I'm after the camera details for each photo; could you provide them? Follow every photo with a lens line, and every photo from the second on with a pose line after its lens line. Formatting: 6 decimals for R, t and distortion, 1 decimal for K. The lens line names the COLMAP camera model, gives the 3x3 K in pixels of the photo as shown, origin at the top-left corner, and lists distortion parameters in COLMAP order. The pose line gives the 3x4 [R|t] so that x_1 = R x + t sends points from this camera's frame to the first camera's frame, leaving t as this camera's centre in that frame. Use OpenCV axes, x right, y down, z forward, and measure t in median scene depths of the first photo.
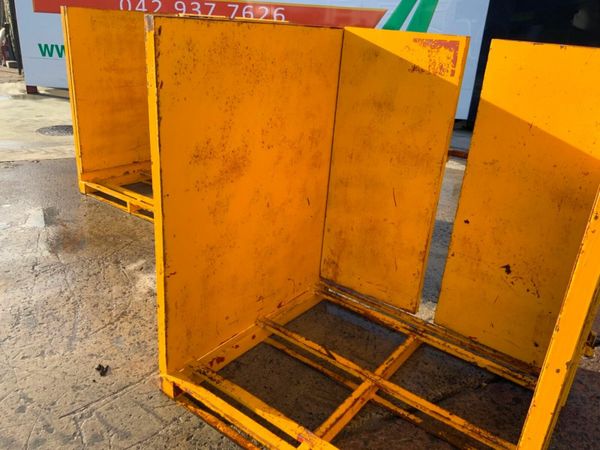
lens RADIAL K [[496.0, 0, 299.9], [0, 496.0, 225.7], [0, 0, 1]] dist [0.074395, -0.143712]
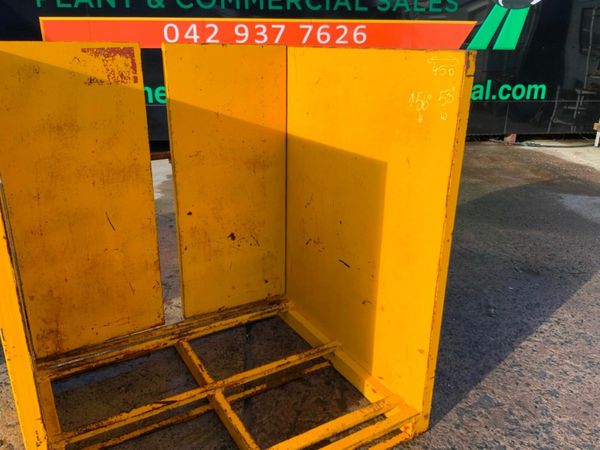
lens RADIAL K [[496.0, 0, 300.9], [0, 496.0, 224.1], [0, 0, 1]] dist [0.074395, -0.143712]
pose [[0.372838, -0.376750, 0.847969, -0.480384], [0.367309, 0.899137, 0.237984, -0.150687], [-0.852101, 0.222737, 0.473616, 0.290971]]
